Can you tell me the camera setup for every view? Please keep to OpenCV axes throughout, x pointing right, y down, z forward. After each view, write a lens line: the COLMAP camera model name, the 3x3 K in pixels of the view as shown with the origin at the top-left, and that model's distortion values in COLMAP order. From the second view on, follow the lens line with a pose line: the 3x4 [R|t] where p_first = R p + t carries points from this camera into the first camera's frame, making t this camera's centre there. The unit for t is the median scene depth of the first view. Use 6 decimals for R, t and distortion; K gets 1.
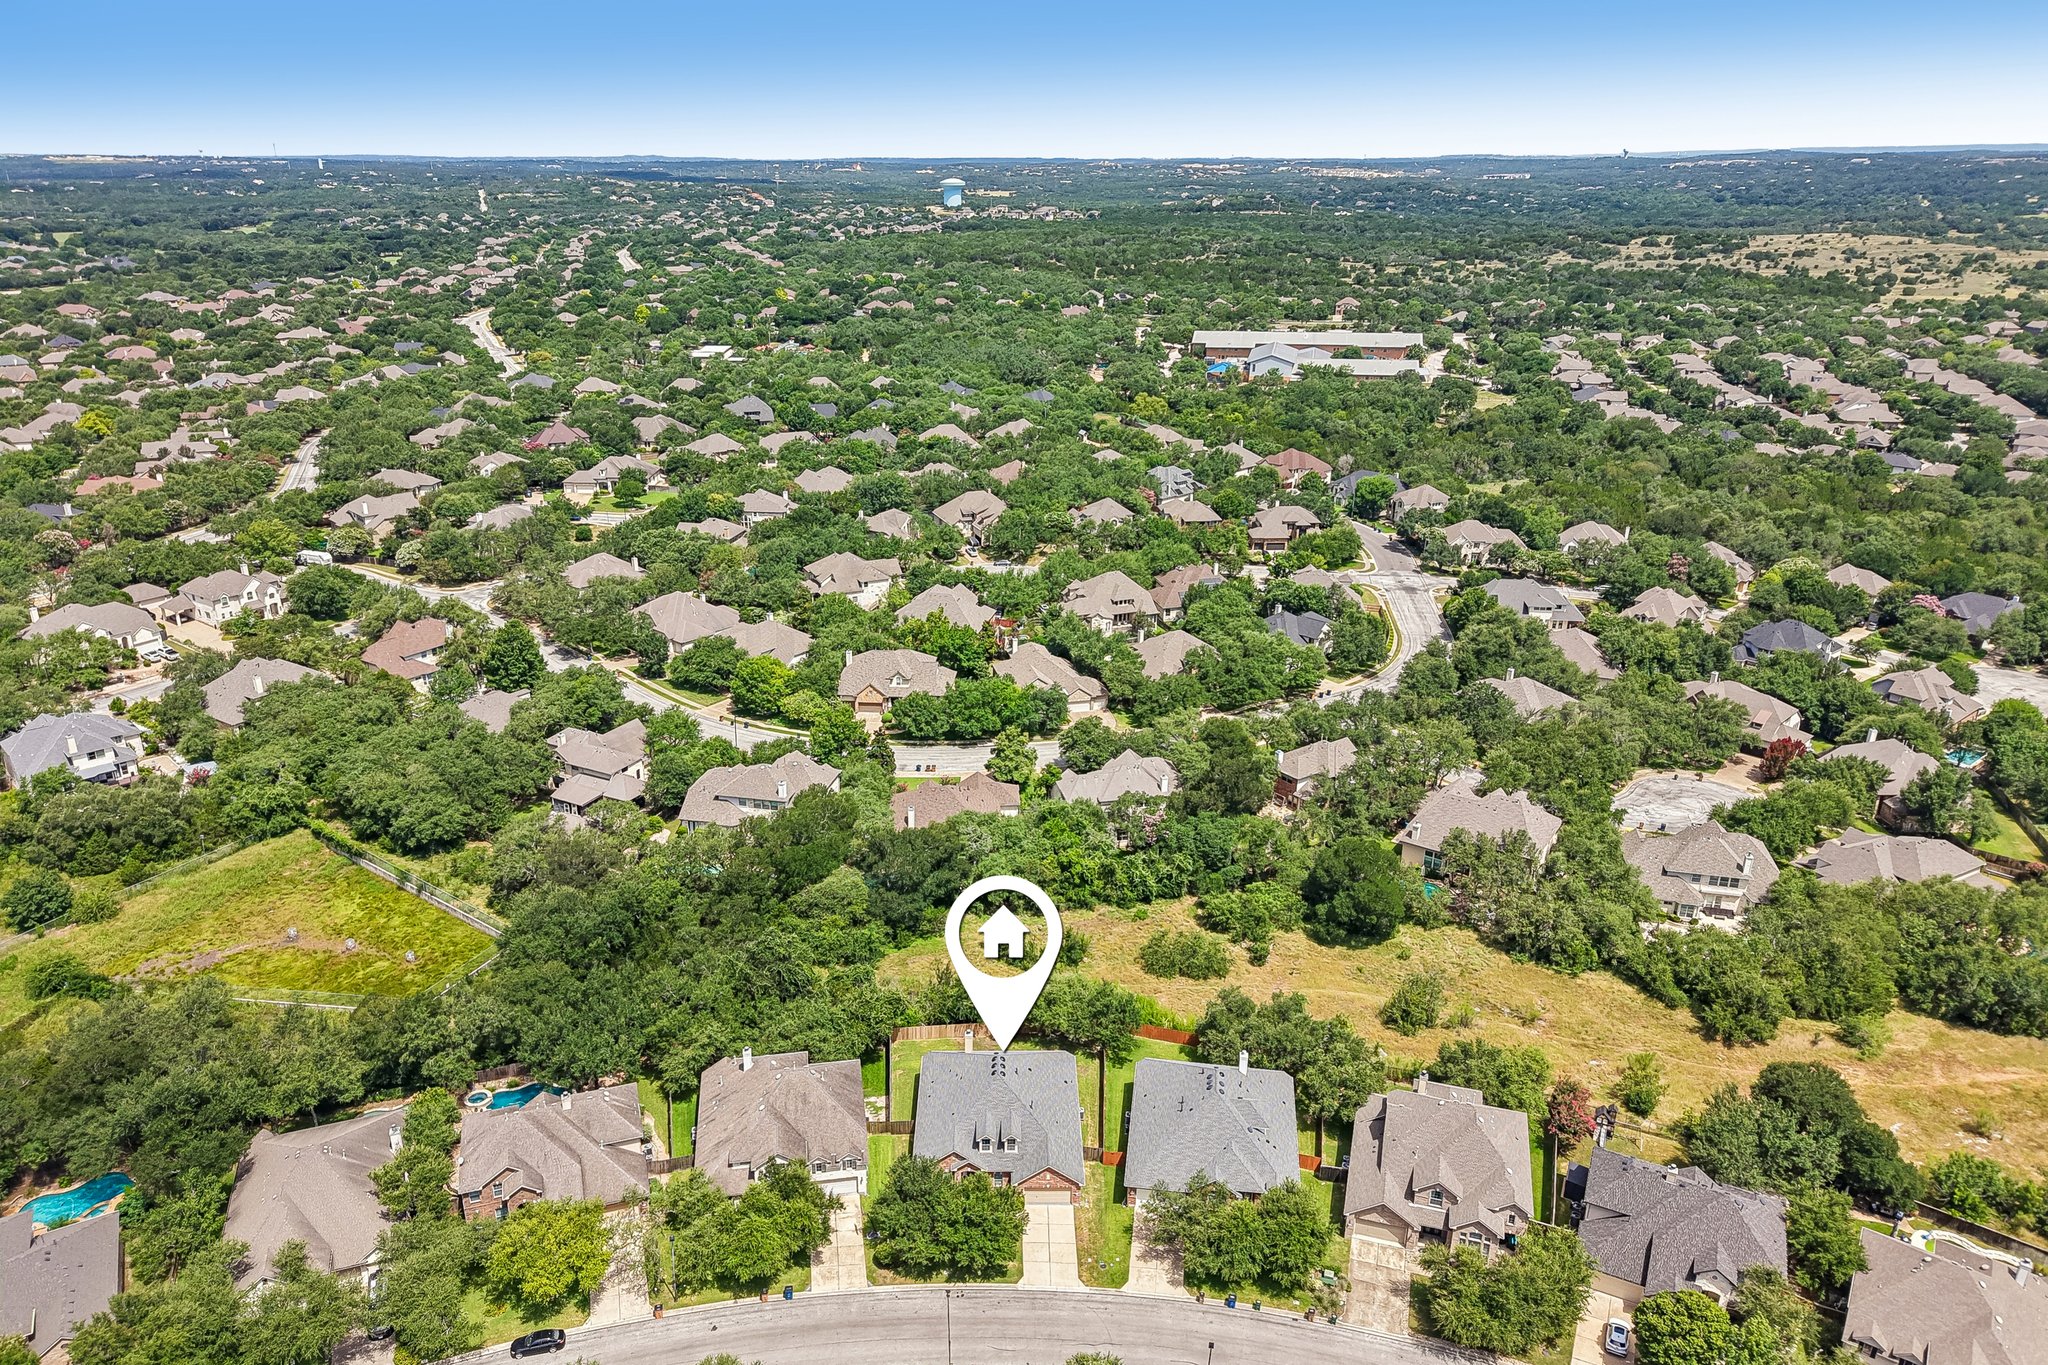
lens RADIAL K [[1388.7, 0, 1035.5], [0, 1388.7, 611.8], [0, 0, 1]] dist [0.098392, -0.182812]
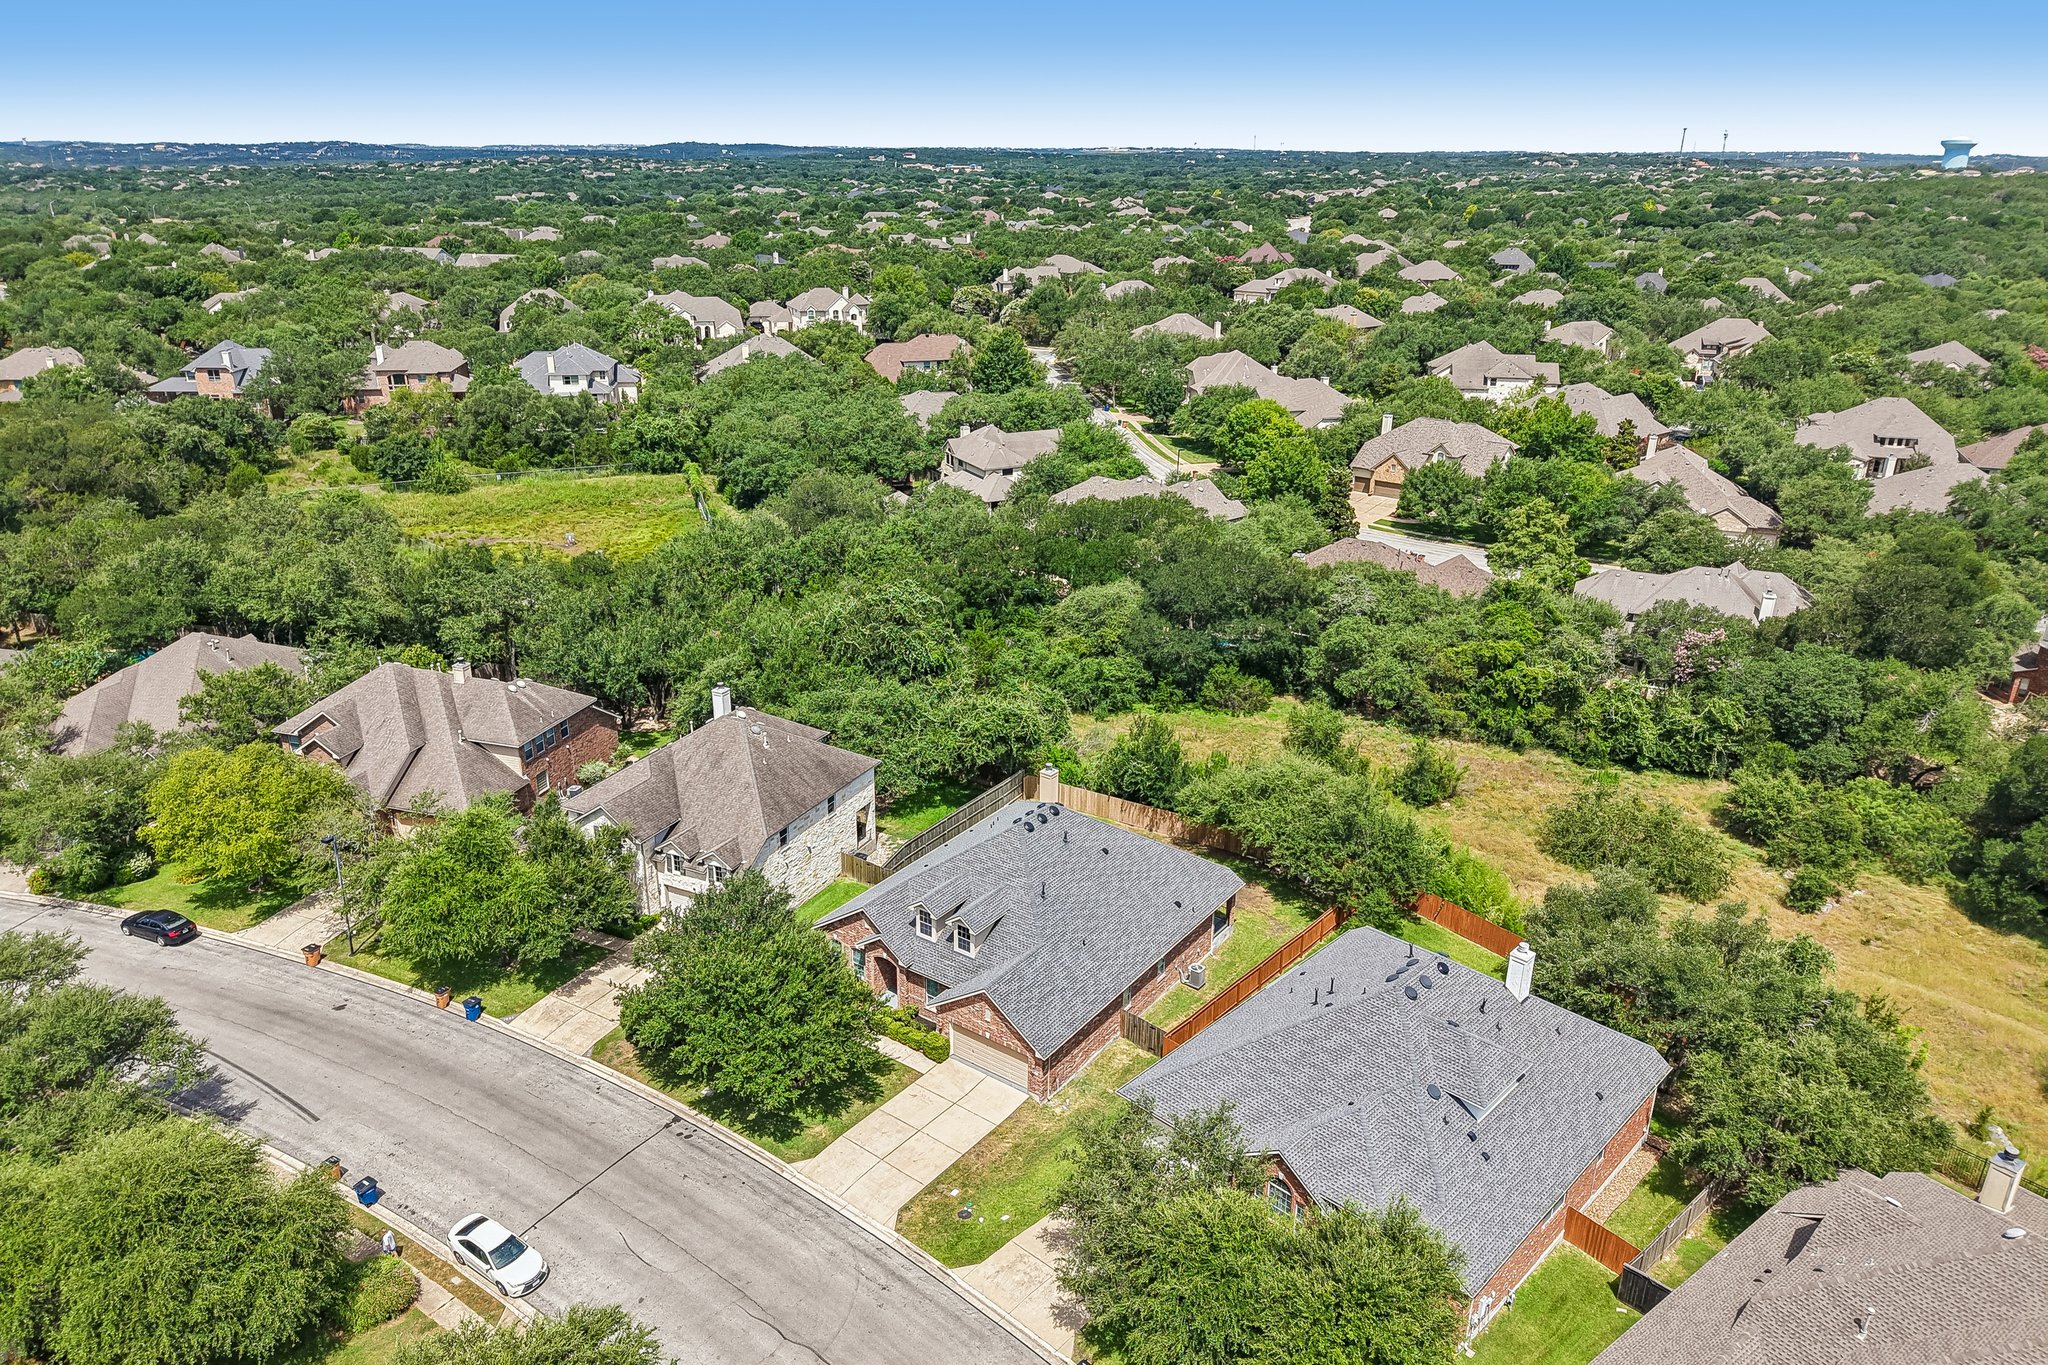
lens RADIAL K [[1384.2, 0, 1028.0], [0, 1384.2, 628.6], [0, 0, 1]] dist [0.049733, -0.058035]
pose [[0.801487, 0.185375, -0.568555, 0.227092], [-0.181773, 0.981275, 0.063697, 0.195494], [0.569717, 0.052296, 0.820176, 0.500701]]
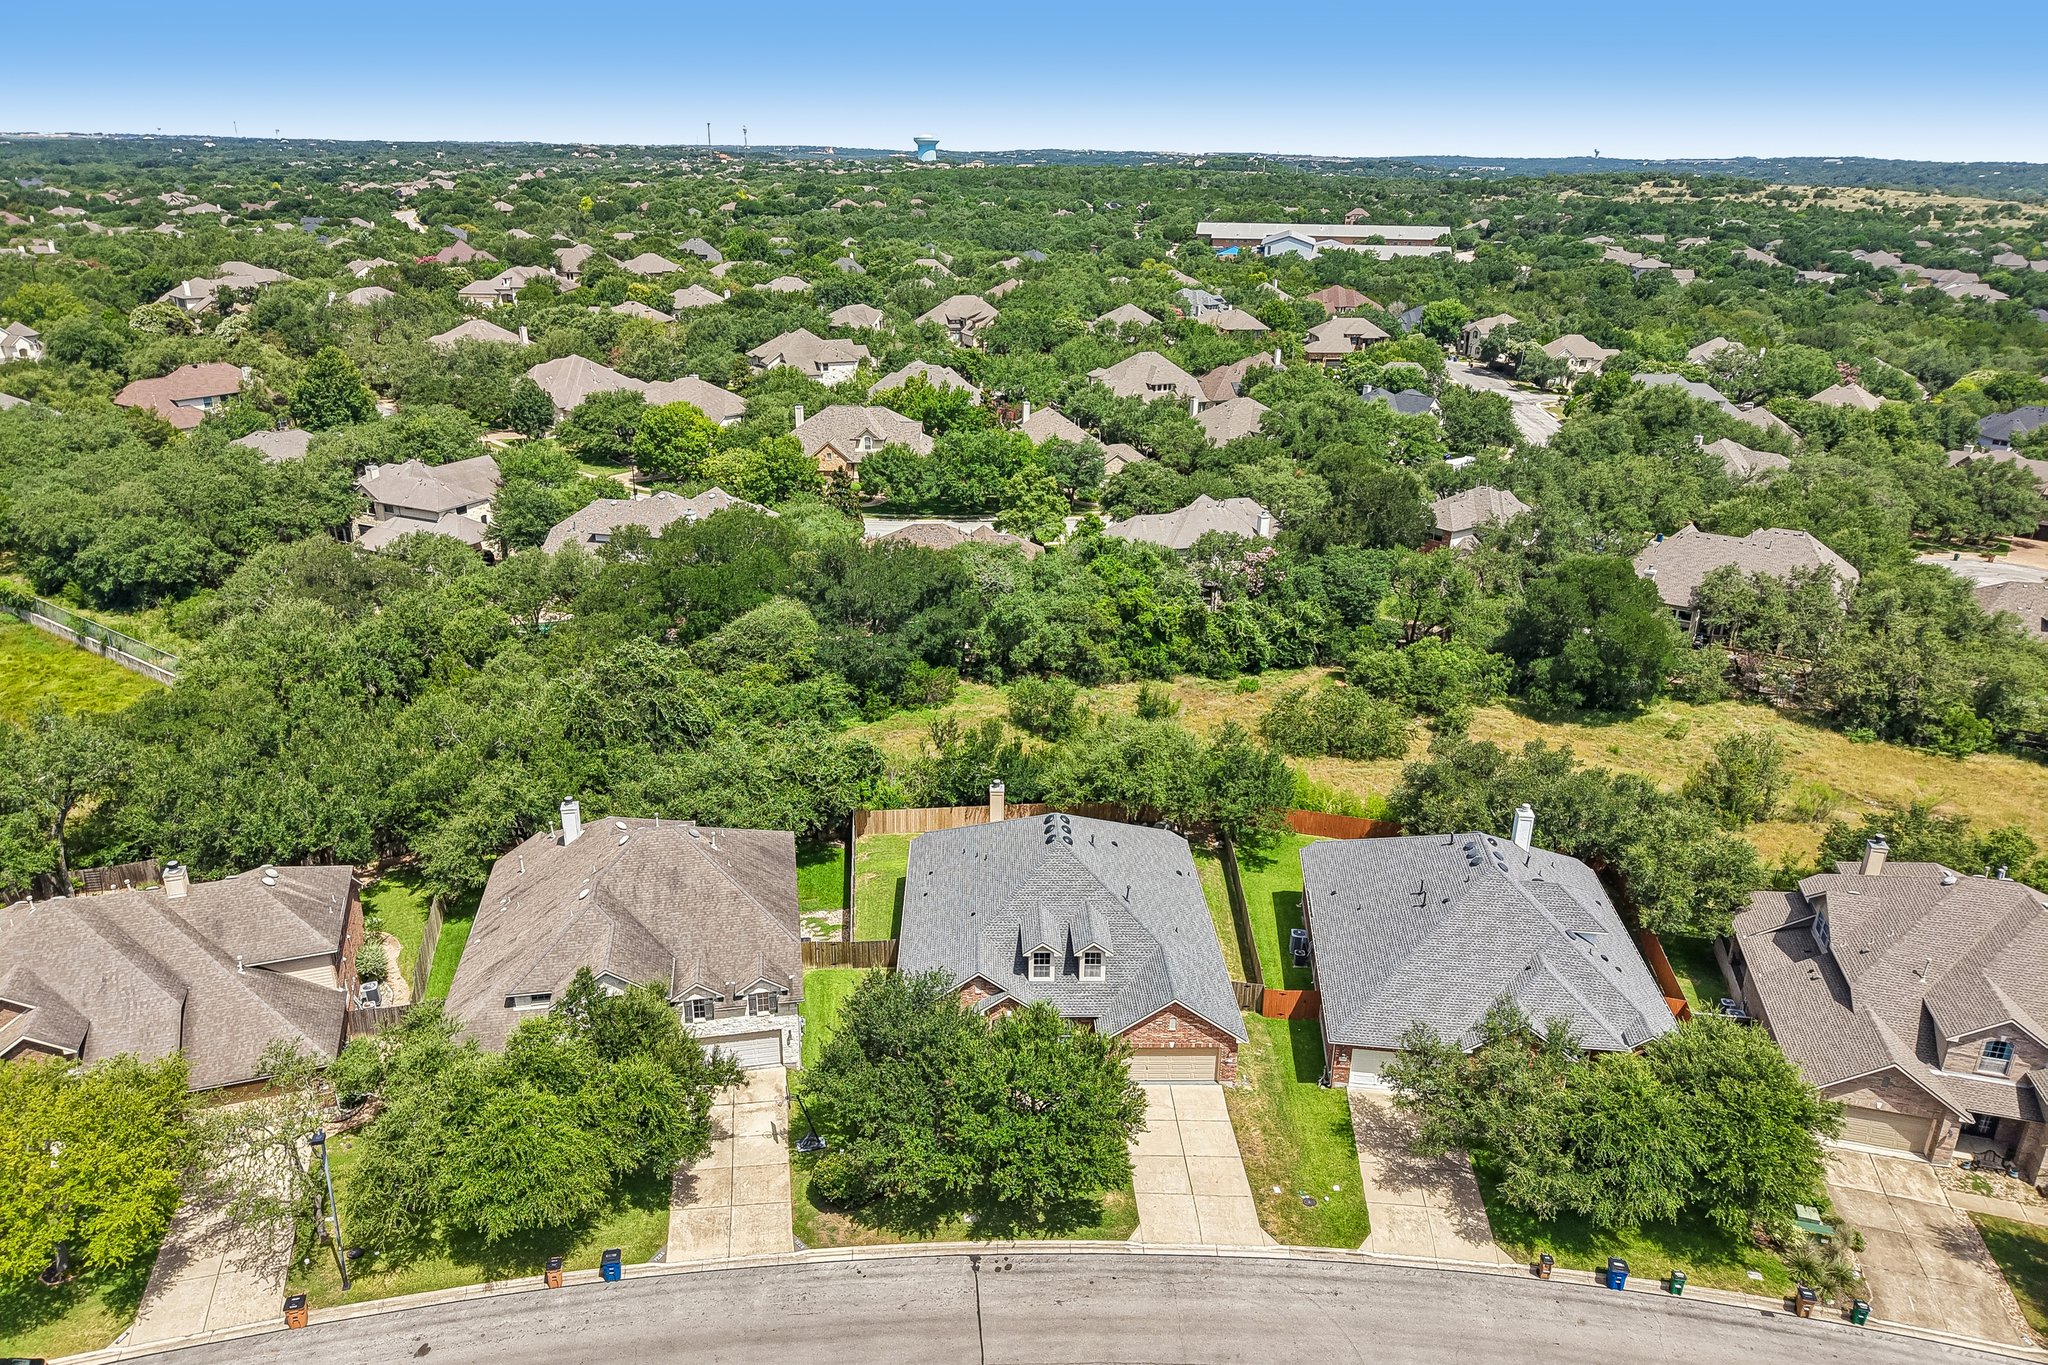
lens RADIAL K [[1384.2, 0, 1028.0], [0, 1384.2, 628.6], [0, 0, 1]] dist [0.049733, -0.058035]
pose [[0.999921, -0.005071, 0.011462, -0.038160], [0.004924, 0.999905, 0.012862, 0.214657], [-0.011526, -0.012804, 0.999852, 0.432574]]
